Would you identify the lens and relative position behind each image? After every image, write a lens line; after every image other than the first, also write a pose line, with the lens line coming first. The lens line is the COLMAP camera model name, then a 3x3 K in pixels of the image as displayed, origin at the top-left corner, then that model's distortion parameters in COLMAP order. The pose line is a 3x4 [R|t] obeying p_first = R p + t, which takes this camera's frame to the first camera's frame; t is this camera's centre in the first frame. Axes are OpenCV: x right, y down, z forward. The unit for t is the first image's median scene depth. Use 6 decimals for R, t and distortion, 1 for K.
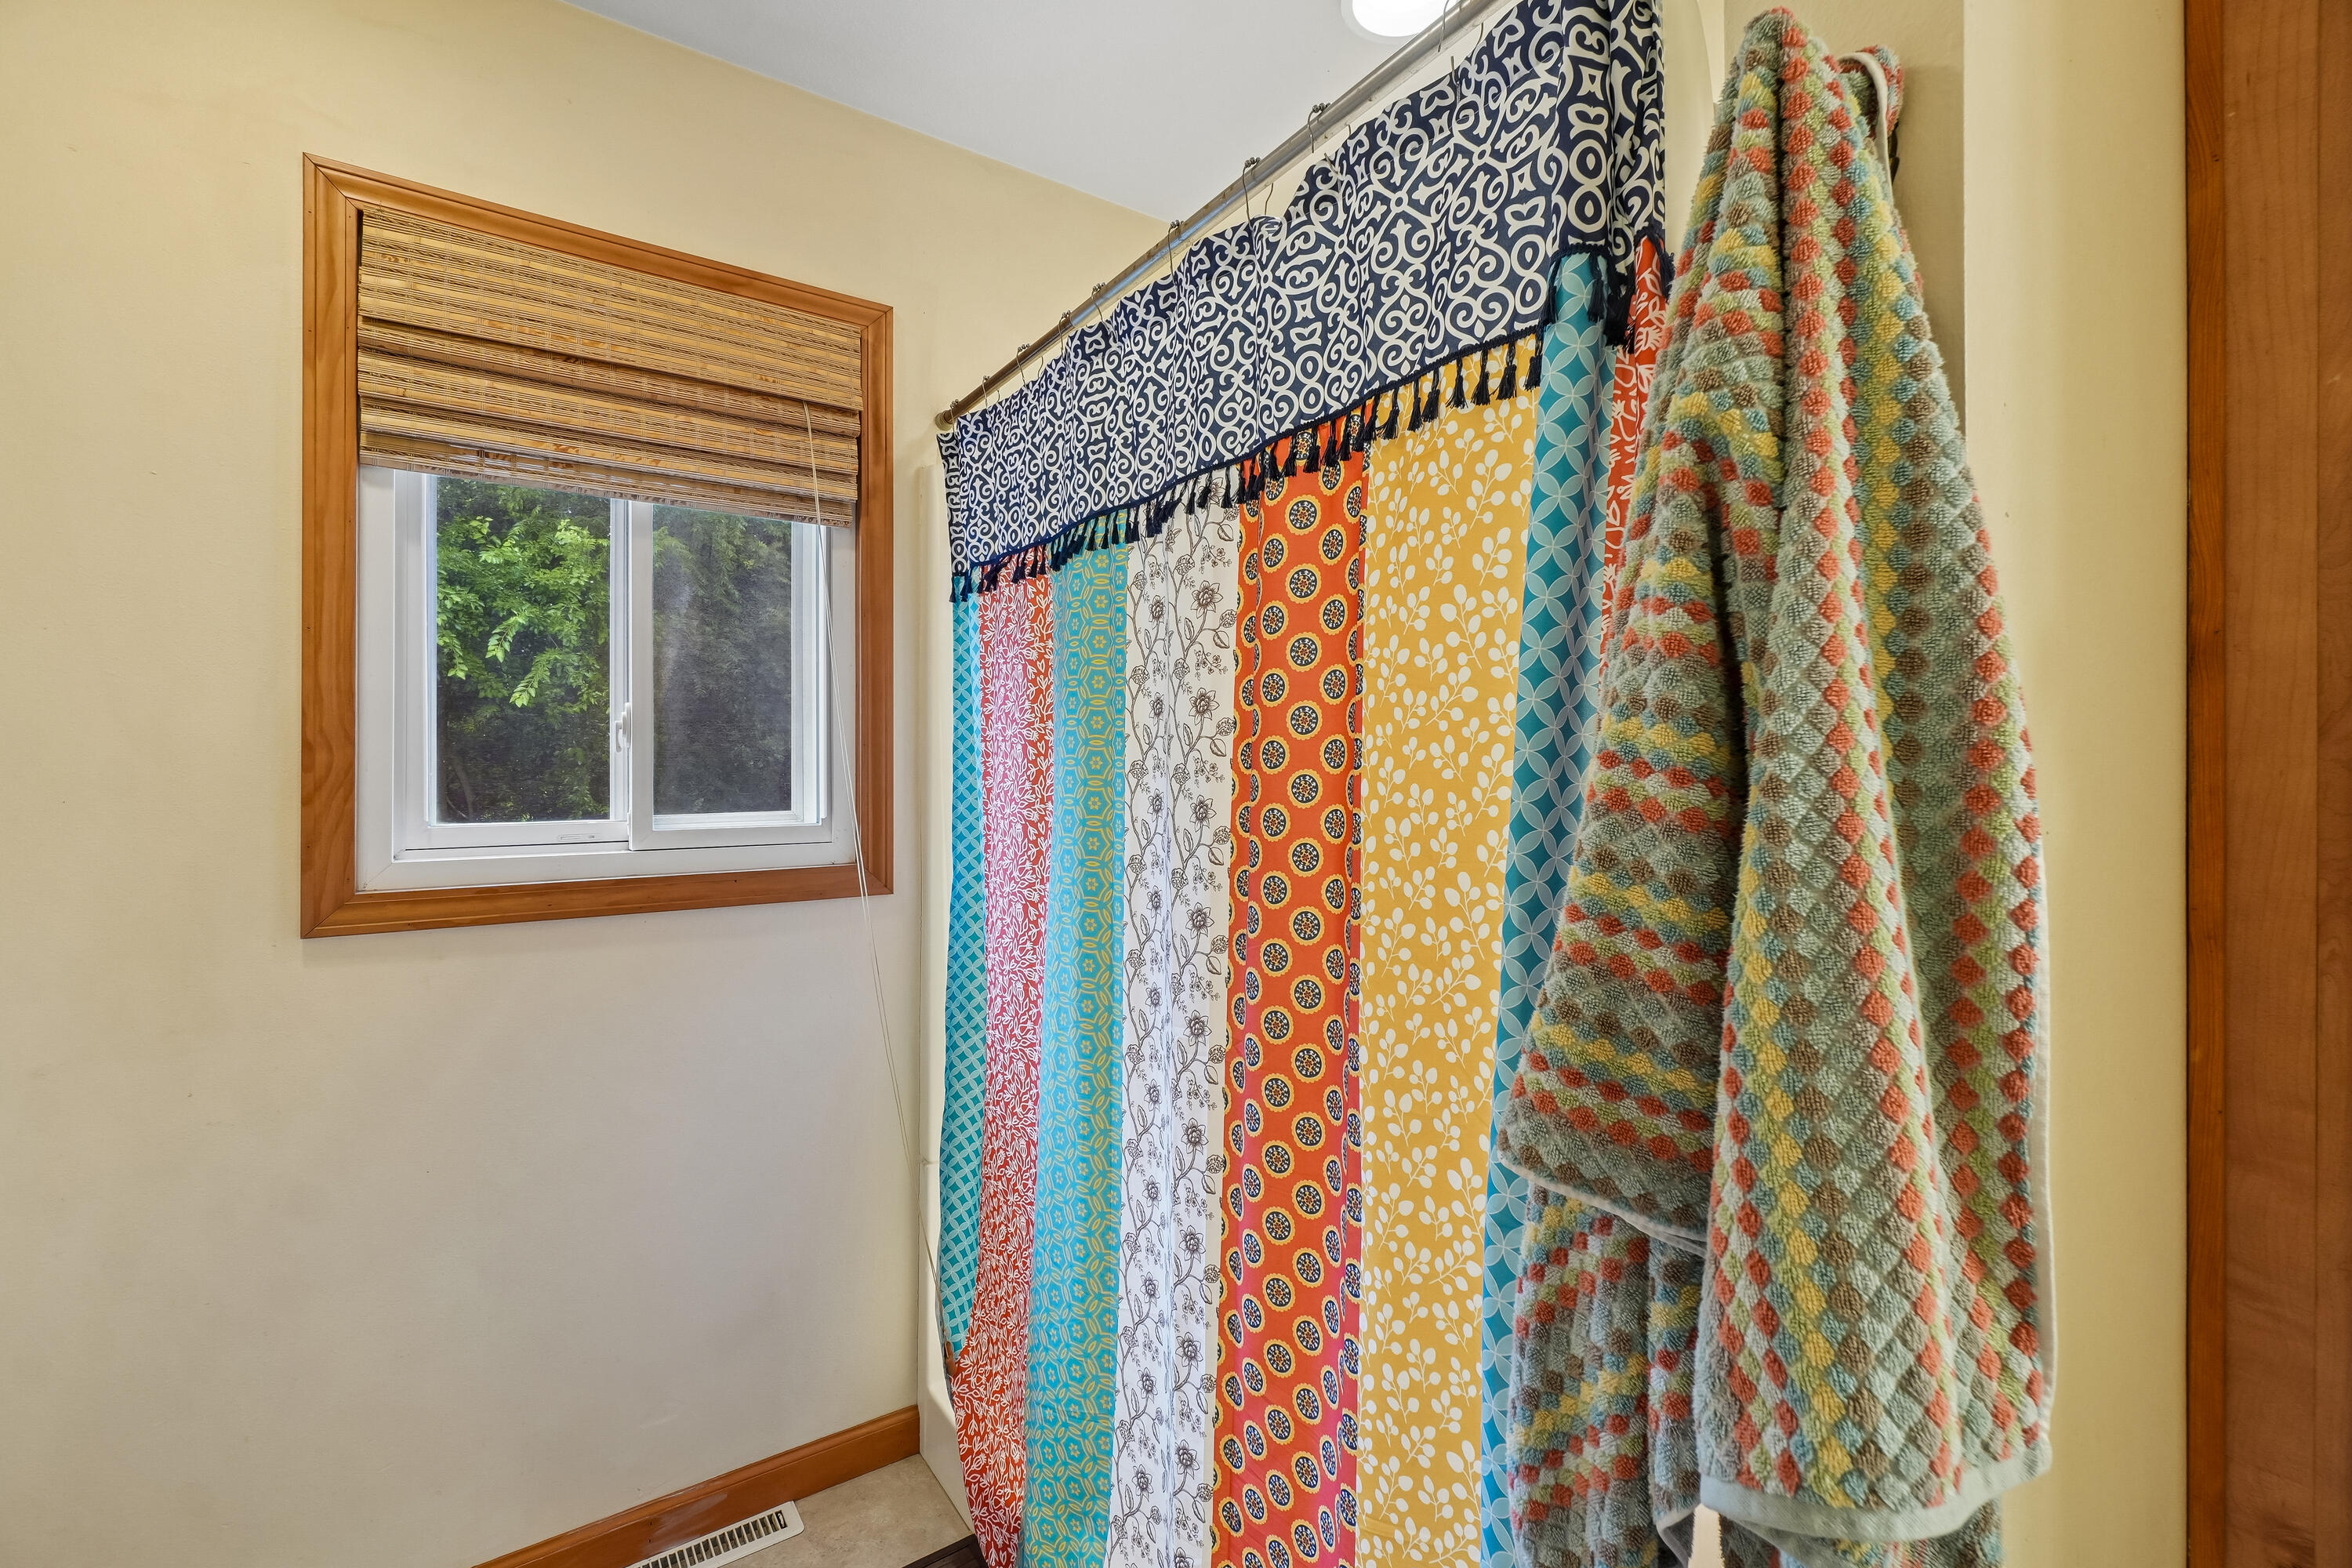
lens RADIAL K [[1013.2, 0, 1174.8], [0, 1013.2, 771.7], [0, 0, 1]] dist [-0.011255, 0.001265]
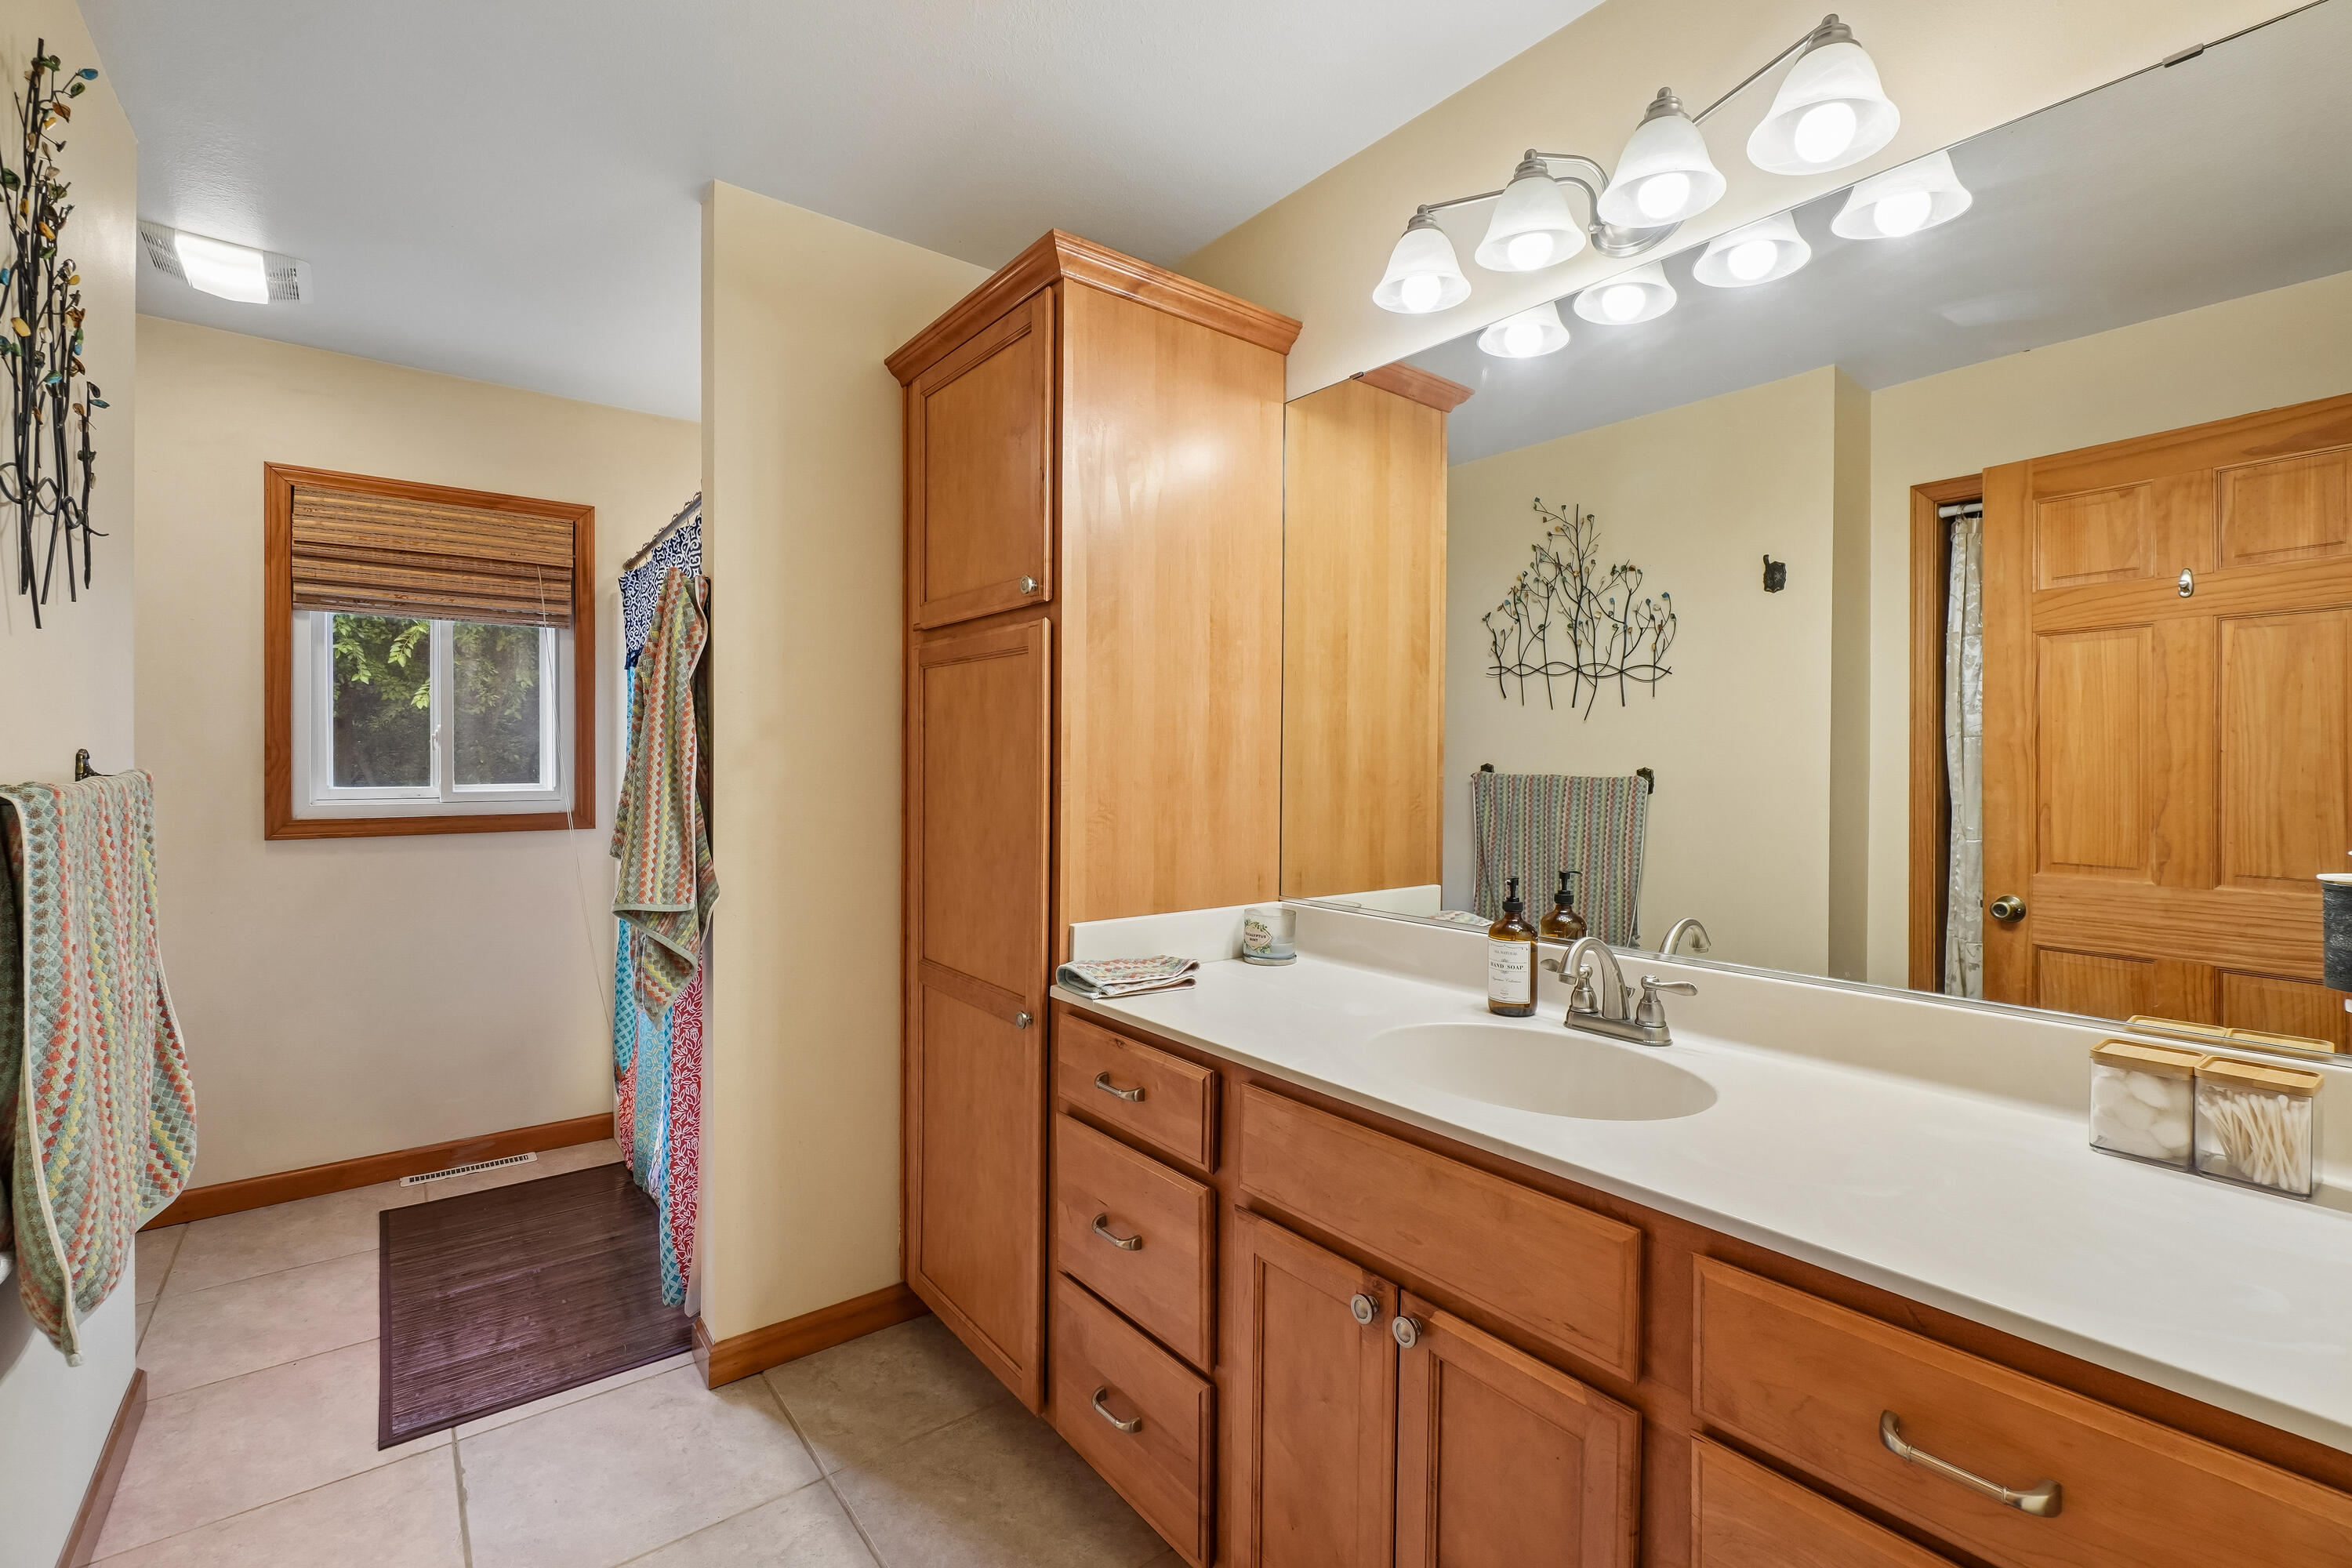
lens RADIAL K [[1013.2, 0, 1177.0], [0, 1013.2, 776.3], [0, 0, 1]] dist [-0.011255, 0.001265]
pose [[0.998255, -0.000039, 0.059055, 0.746871], [-0.000314, 0.999982, 0.005959, 0.017125], [-0.059054, -0.005967, 0.998237, -0.992948]]
